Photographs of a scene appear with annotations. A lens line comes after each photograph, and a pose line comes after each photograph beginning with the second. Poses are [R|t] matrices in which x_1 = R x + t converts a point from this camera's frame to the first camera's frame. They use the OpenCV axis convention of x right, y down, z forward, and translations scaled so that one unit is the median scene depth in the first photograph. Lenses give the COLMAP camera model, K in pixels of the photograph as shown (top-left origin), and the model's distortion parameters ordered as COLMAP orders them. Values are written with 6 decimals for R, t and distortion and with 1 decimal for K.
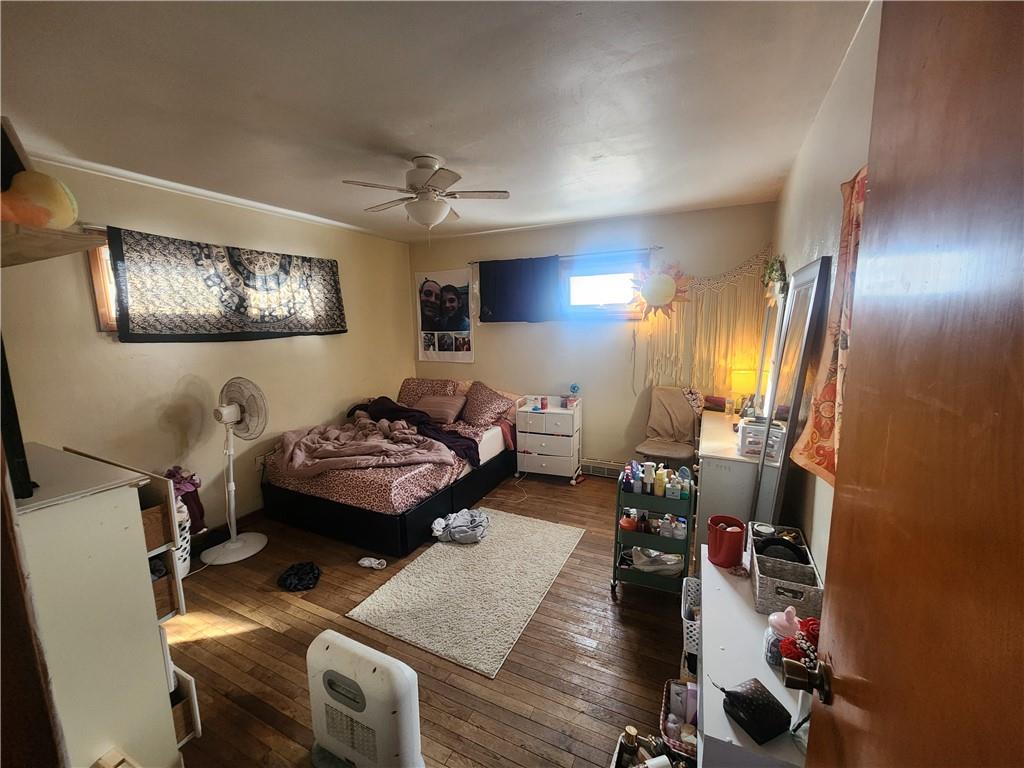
lens RADIAL K [[420.4, 0, 512.0], [0, 420.4, 384.0], [0, 0, 1]] dist [-0.000631, -0.000191]
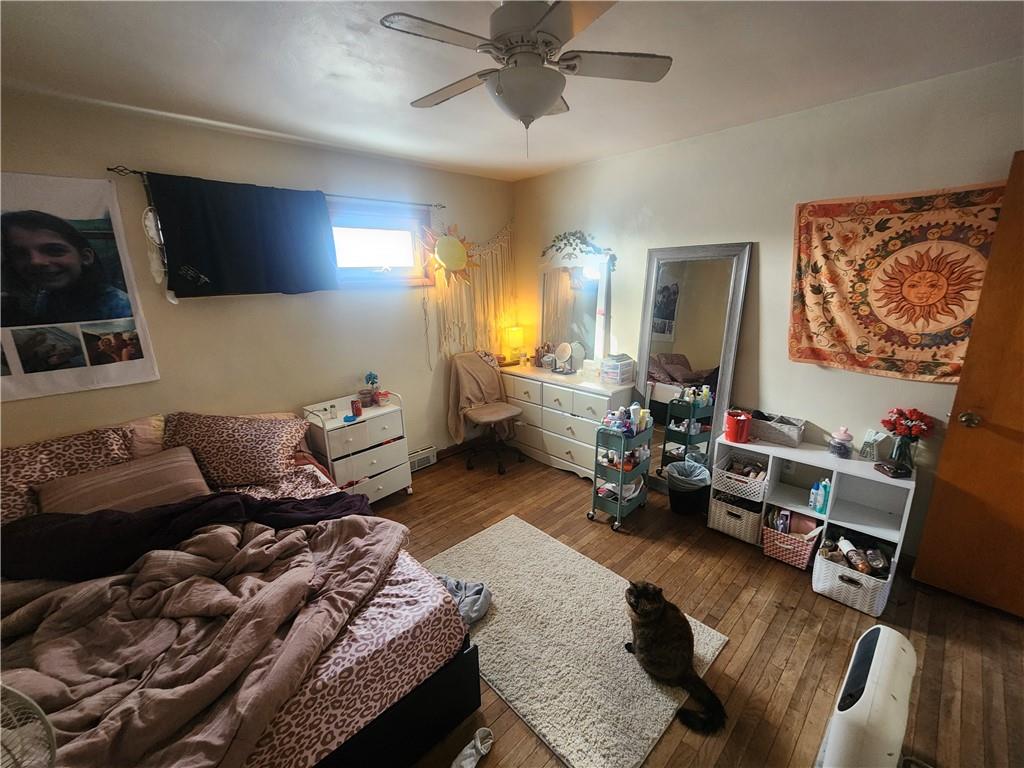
lens RADIAL K [[420.4, 0, 512.0], [0, 420.4, 384.0], [0, 0, 1]] dist [-0.000631, -0.000191]
pose [[0.344211, -0.227338, 0.910953, -0.459880], [0.162826, 0.969995, 0.180547, -0.076491], [-0.924665, 0.086181, 0.370900, 0.478114]]
